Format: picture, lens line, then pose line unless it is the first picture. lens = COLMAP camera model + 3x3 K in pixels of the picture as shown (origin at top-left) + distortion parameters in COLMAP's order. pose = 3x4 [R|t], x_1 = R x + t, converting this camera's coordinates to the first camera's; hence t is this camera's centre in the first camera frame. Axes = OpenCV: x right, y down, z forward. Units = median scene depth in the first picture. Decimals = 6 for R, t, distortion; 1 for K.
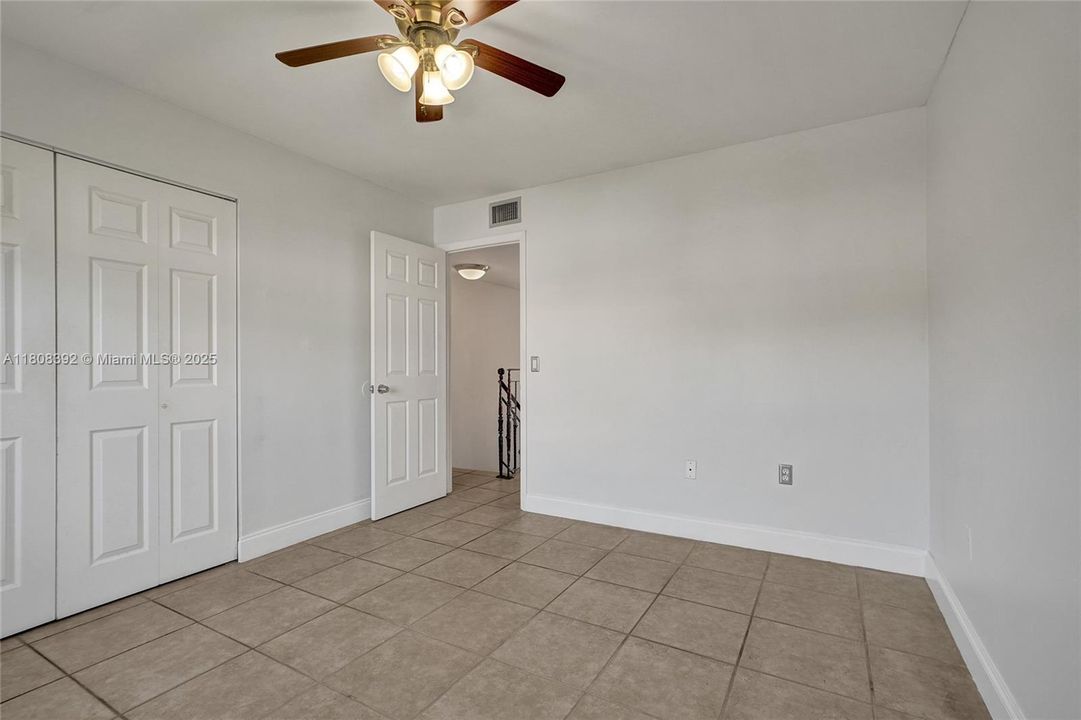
lens RADIAL K [[505.0, 0, 537.3], [0, 505.0, 362.3], [0, 0, 1]] dist [0.001554, 0.007145]
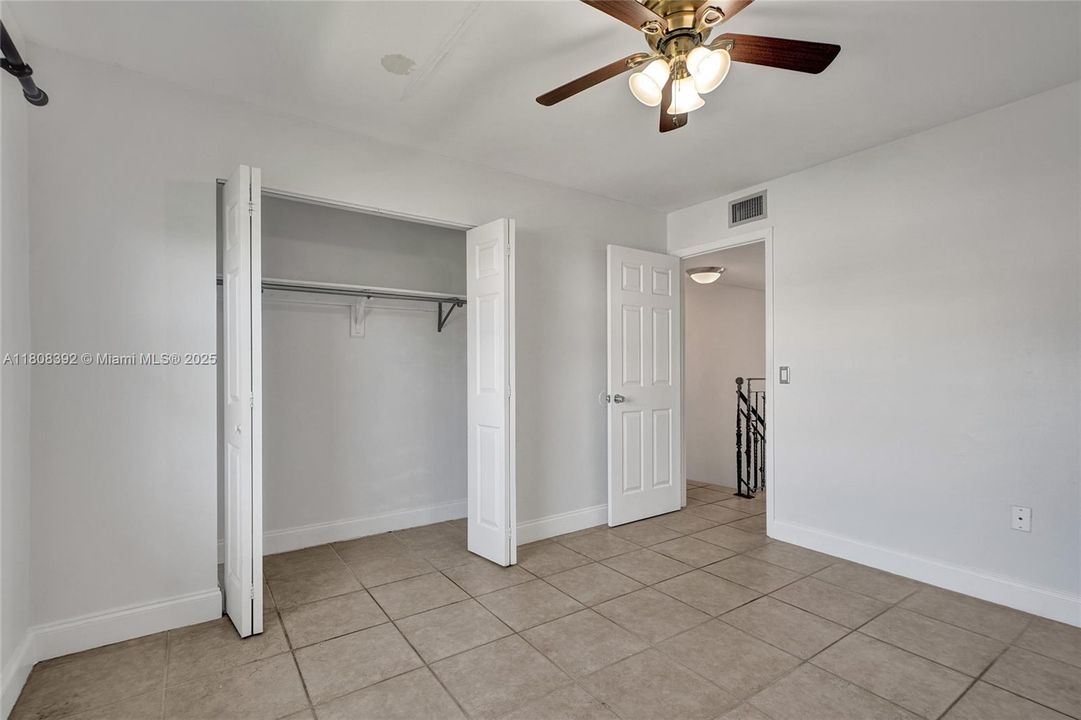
lens RADIAL K [[505.0, 0, 532.1], [0, 505.0, 366.0], [0, 0, 1]] dist [0.001554, 0.007145]
pose [[0.905158, 0.000589, -0.425076, -0.044340], [0.000376, 0.999998, 0.002187, -0.022689], [0.425076, -0.002140, 0.905155, 0.002282]]
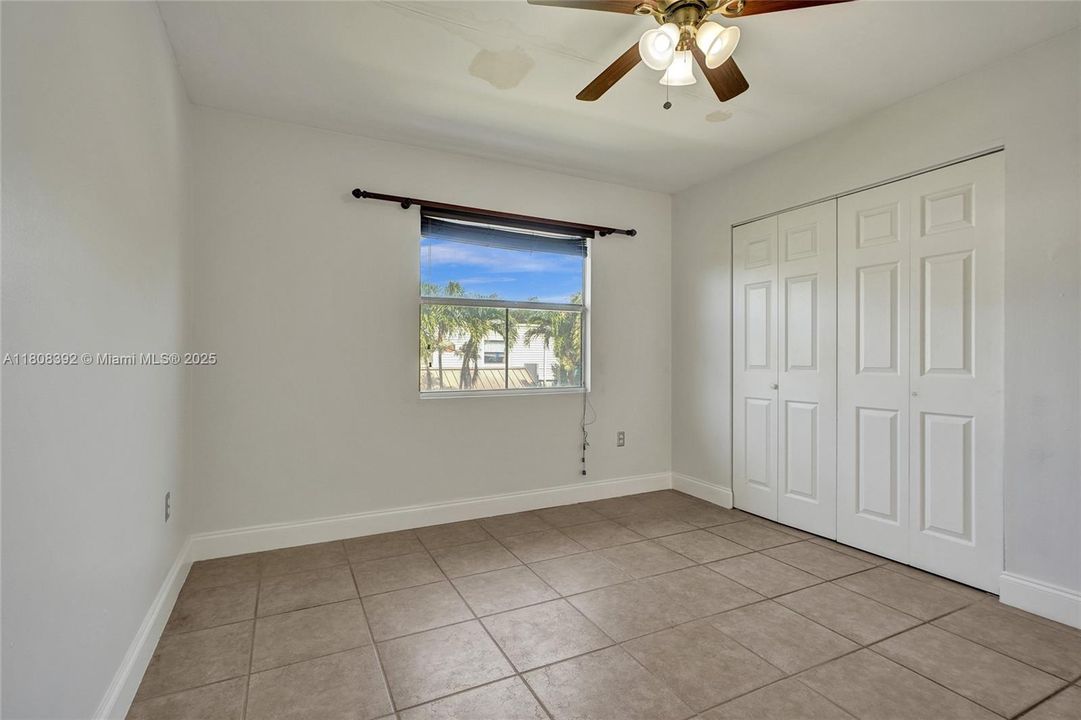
lens RADIAL K [[505.0, 0, 537.3], [0, 505.0, 358.9], [0, 0, 1]] dist [0.001554, 0.007145]
pose [[-0.549293, 0.003182, -0.835624, 0.558596], [0.004526, 0.999989, 0.000833, 0.011684], [0.835618, -0.003325, -0.549301, 0.962323]]
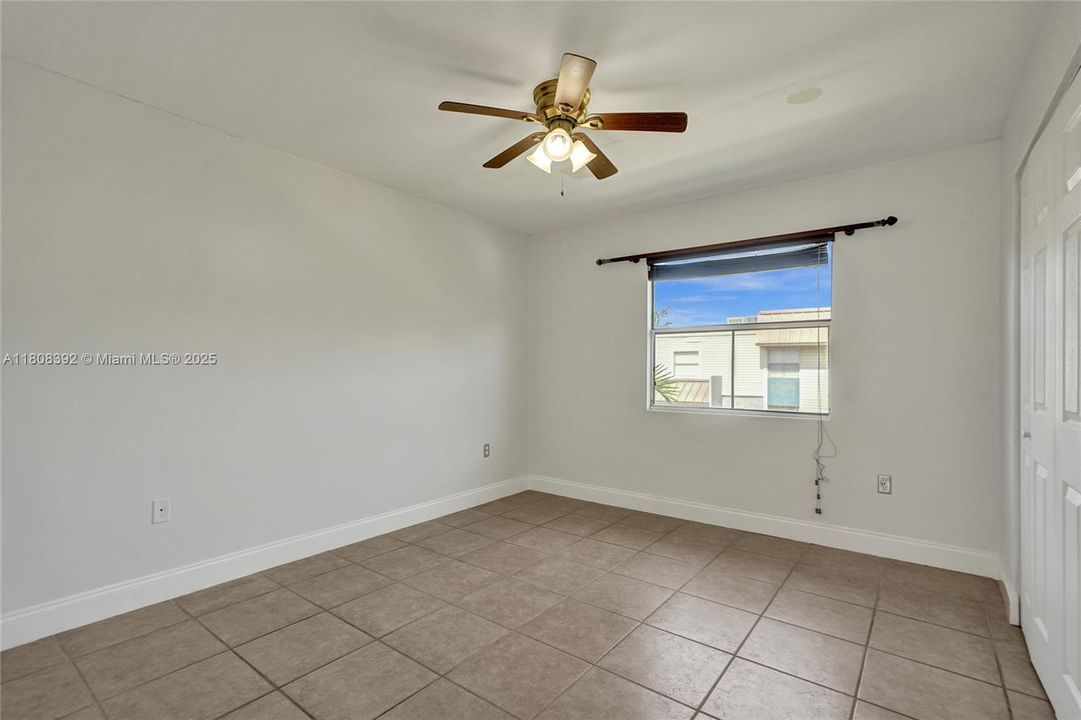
lens RADIAL K [[505.0, 0, 533.0], [0, 505.0, 361.4], [0, 0, 1]] dist [0.001554, 0.007145]
pose [[-0.990359, 0.001056, 0.138519, -0.239490], [-0.001454, 0.999837, -0.018015, -0.014788], [-0.138516, -0.018042, -0.990196, 1.691041]]
